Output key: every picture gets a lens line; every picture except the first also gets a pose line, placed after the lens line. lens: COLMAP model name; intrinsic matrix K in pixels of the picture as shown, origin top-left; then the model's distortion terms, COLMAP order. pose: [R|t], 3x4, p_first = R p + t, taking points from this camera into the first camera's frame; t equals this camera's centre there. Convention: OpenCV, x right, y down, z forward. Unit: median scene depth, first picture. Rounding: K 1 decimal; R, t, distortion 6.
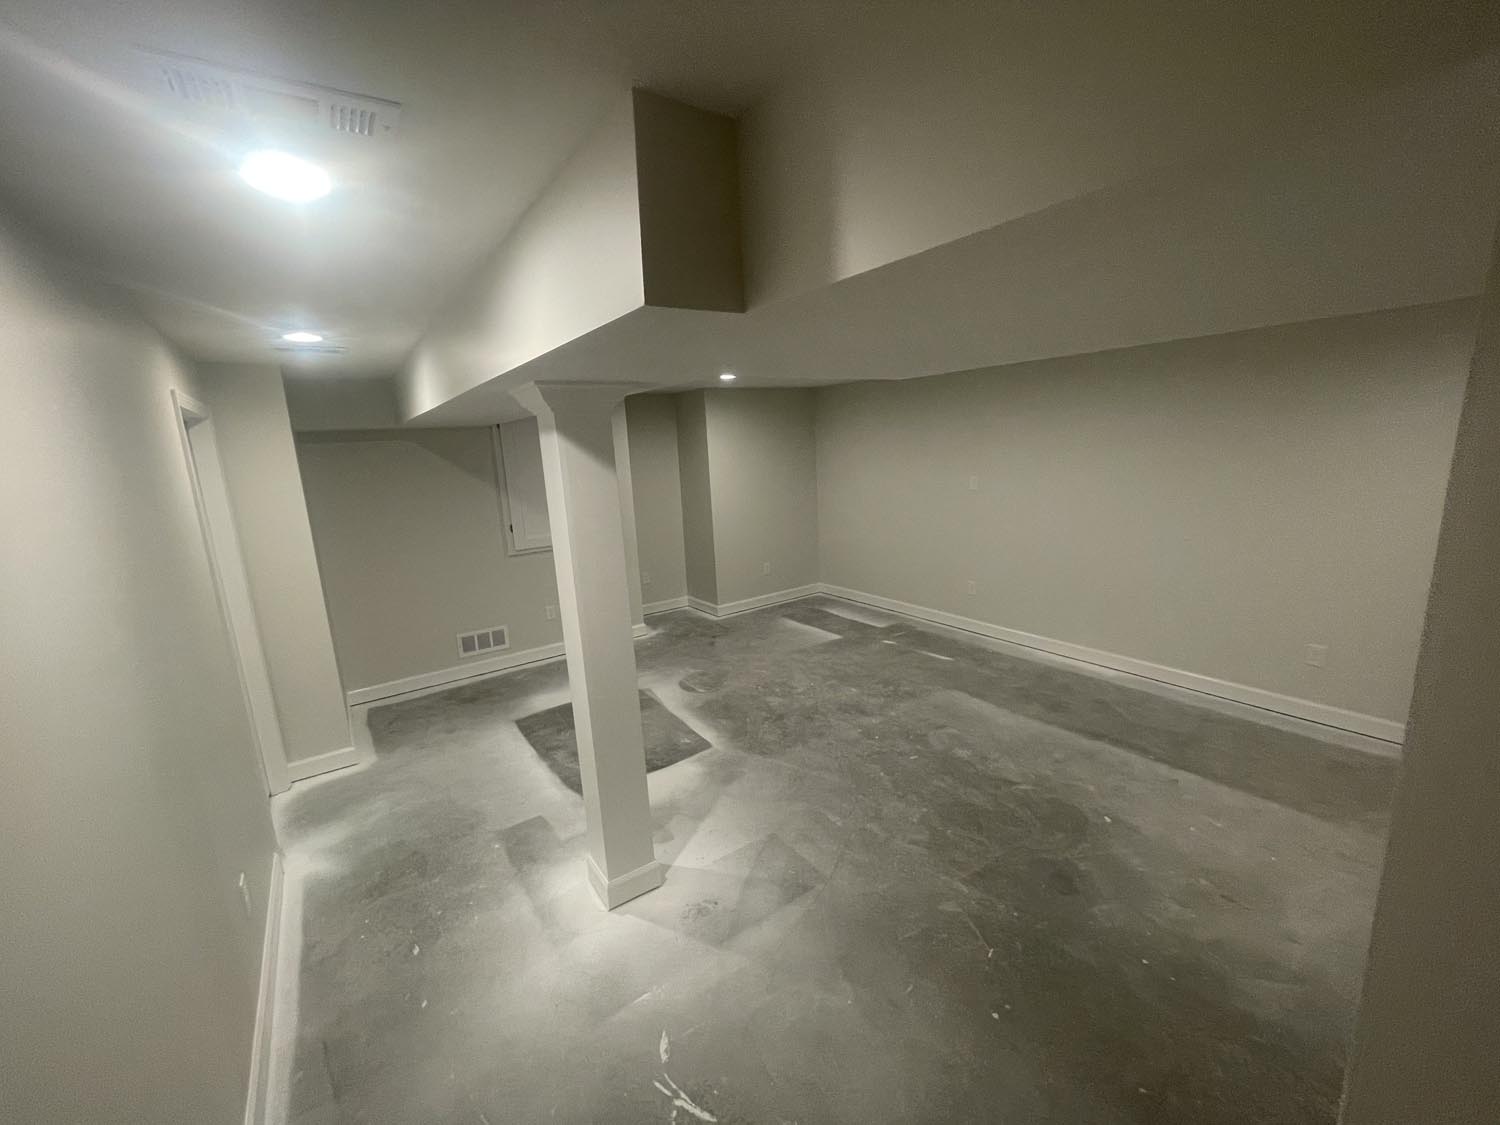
lens RADIAL K [[610.9, 0, 752.7], [0, 610.9, 564.9], [0, 0, 1]] dist [-0.001895, -0.000580]
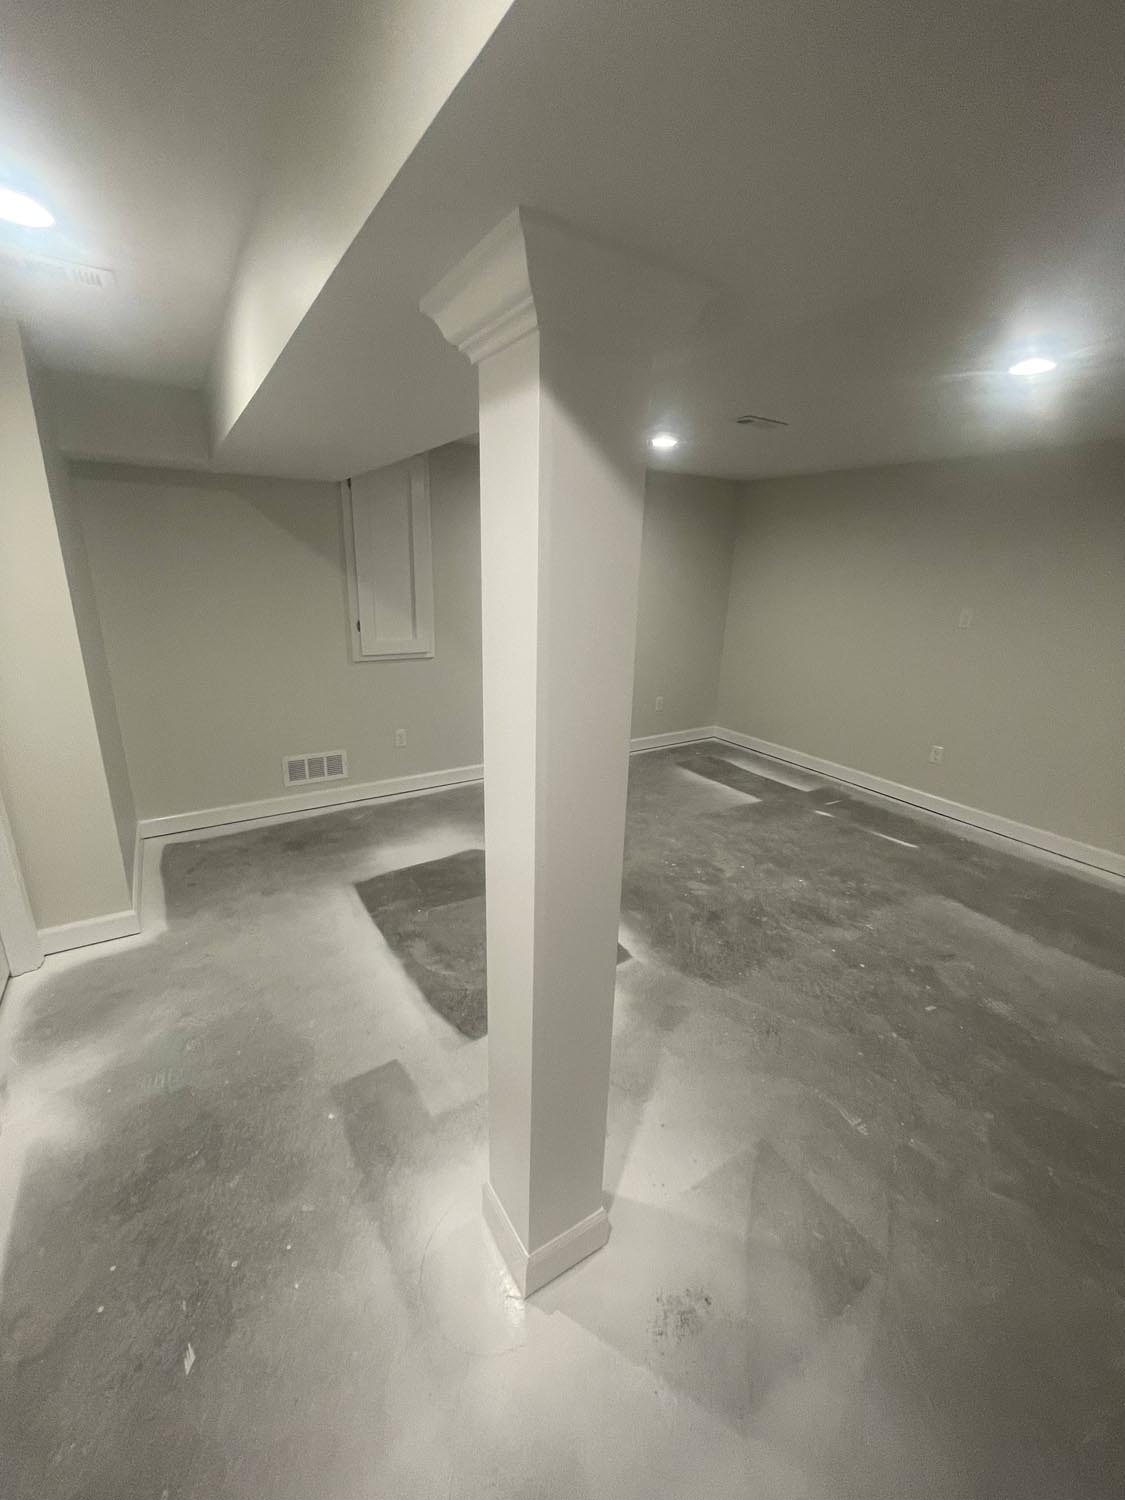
lens RADIAL K [[610.9, 0, 566.7], [0, 610.9, 750.7], [0, 0, 1]] dist [-0.001895, -0.000580]
pose [[0.995875, 0.090056, -0.011099, -0.156749], [-0.088480, 0.990920, 0.101232, -0.006611], [0.020114, -0.099833, 0.994801, 0.317504]]
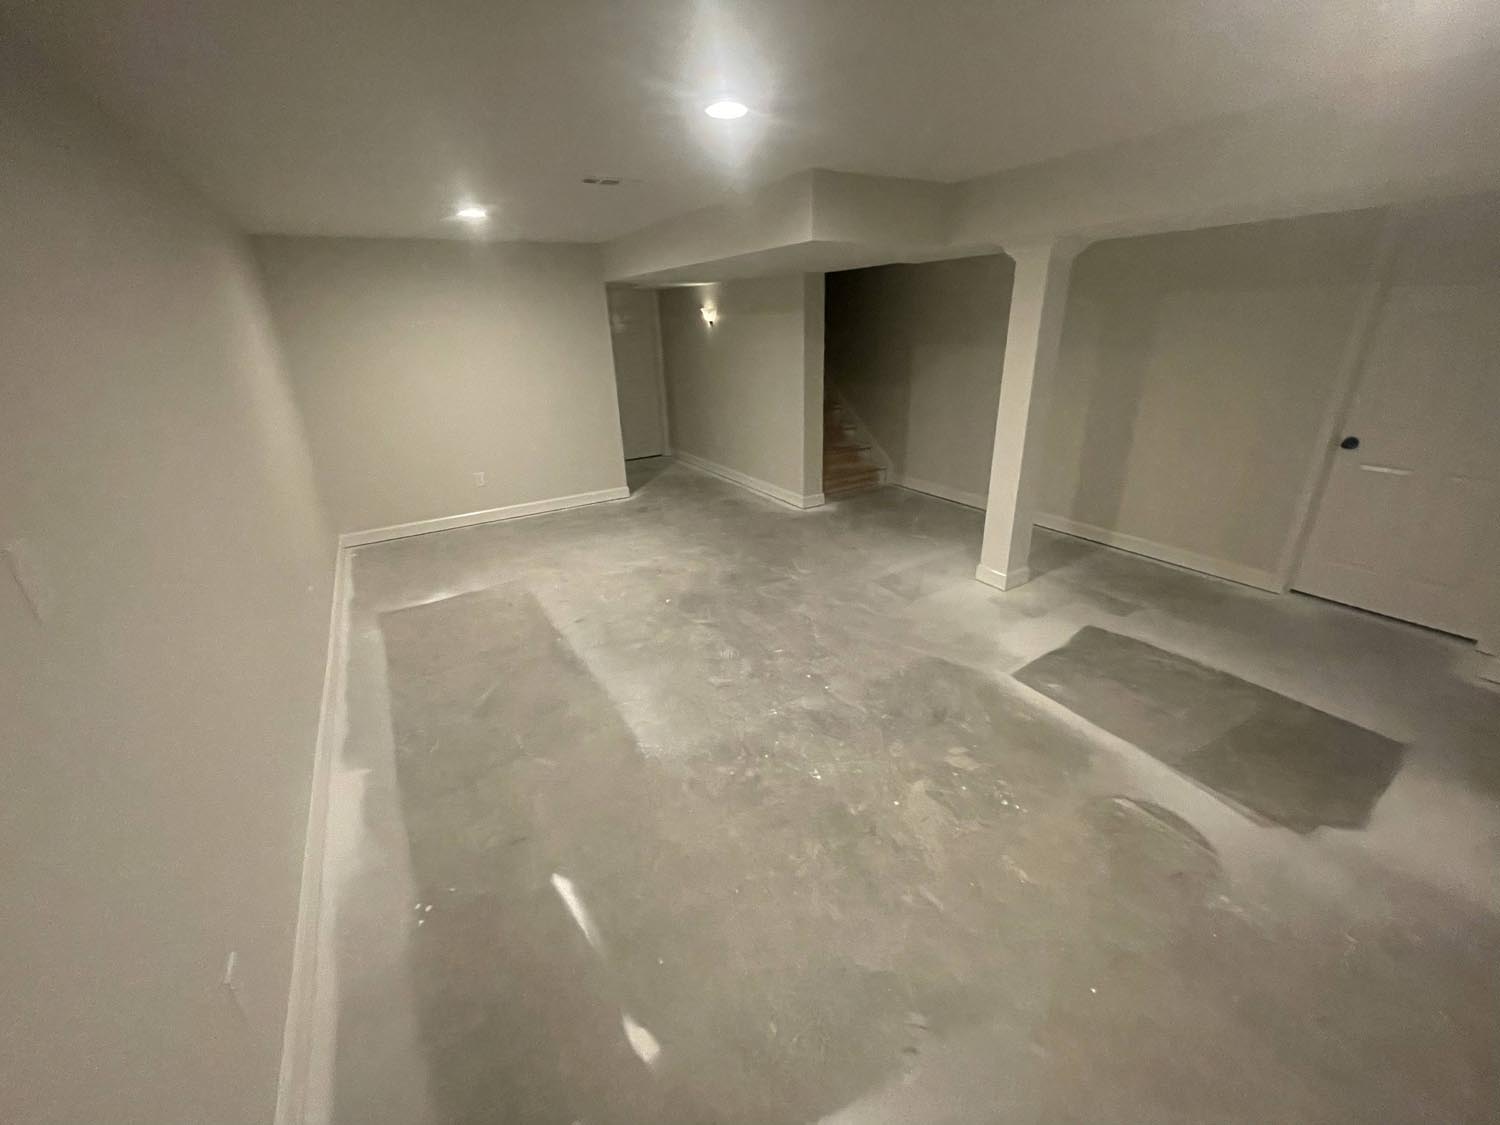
lens RADIAL K [[610.9, 0, 748.8], [0, 610.9, 562.5], [0, 0, 1]] dist [-0.001895, -0.000580]
pose [[-0.993791, 0.049934, 0.099433, 0.197197], [0.096375, 0.832915, 0.544944, -0.312272], [-0.055608, 0.551143, -0.832555, 1.640197]]
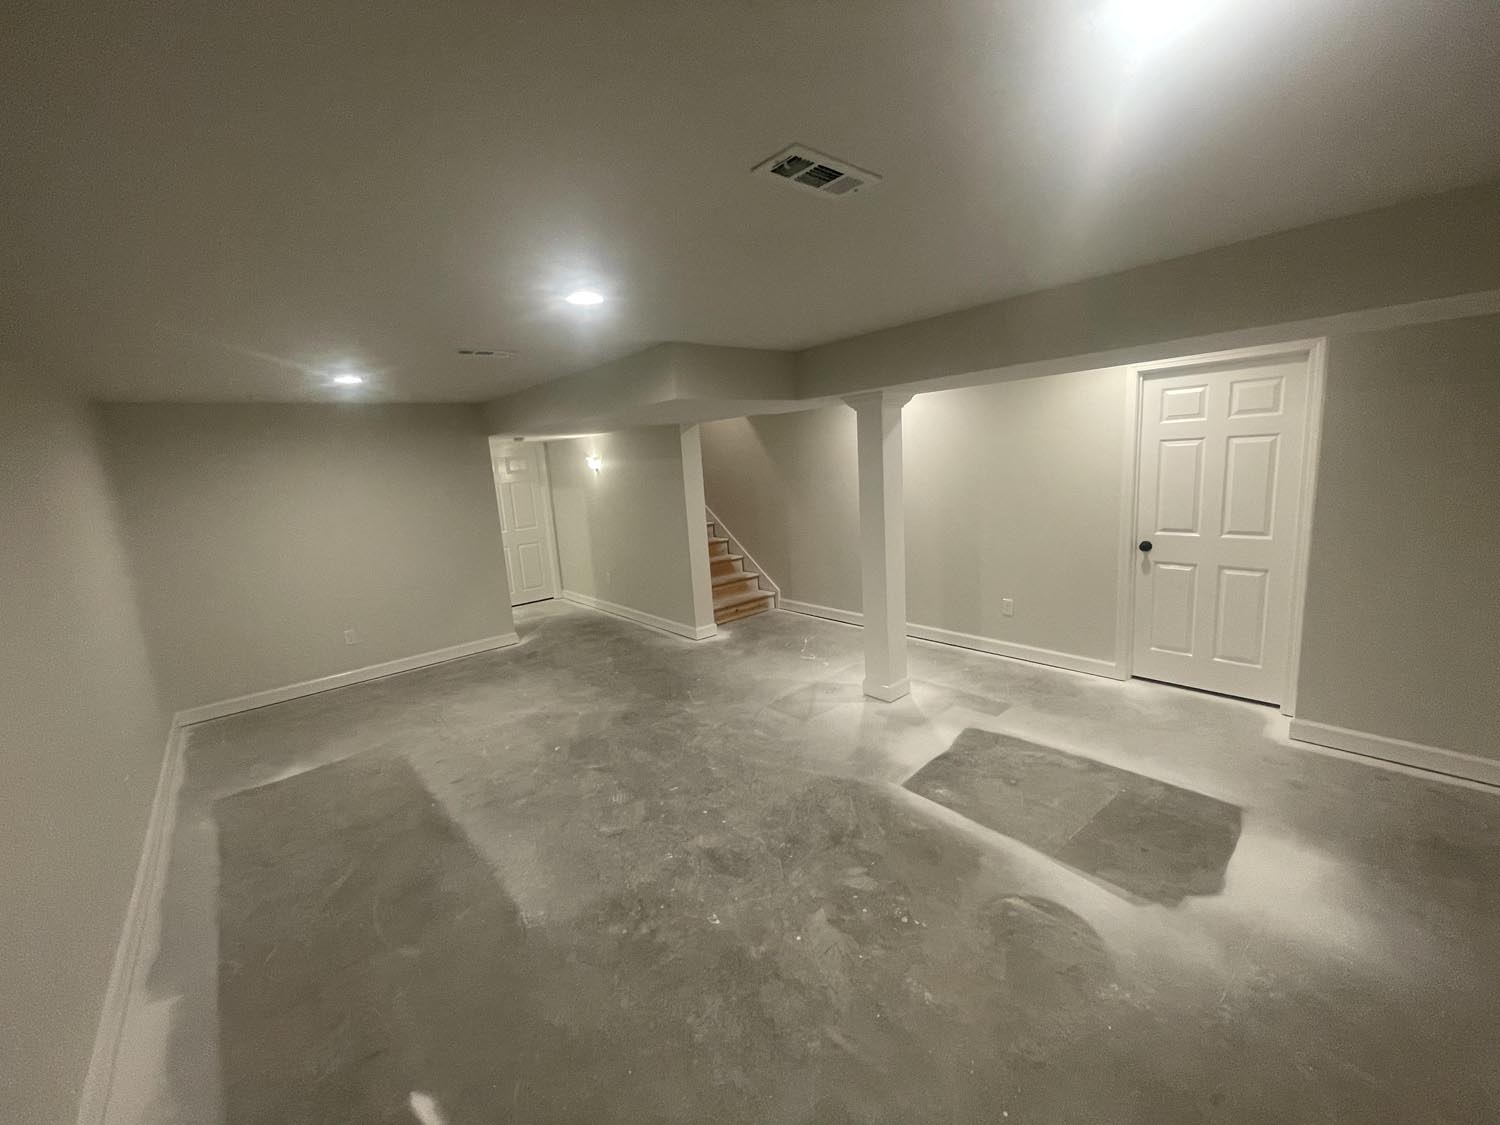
lens RADIAL K [[610.9, 0, 749.2], [0, 610.9, 563.9], [0, 0, 1]] dist [-0.001895, -0.000580]
pose [[-0.988407, 0.132122, -0.074803, 0.165893], [0.095322, 0.923488, 0.371596, -0.318808], [0.118176, 0.360158, -0.925376, 1.663998]]
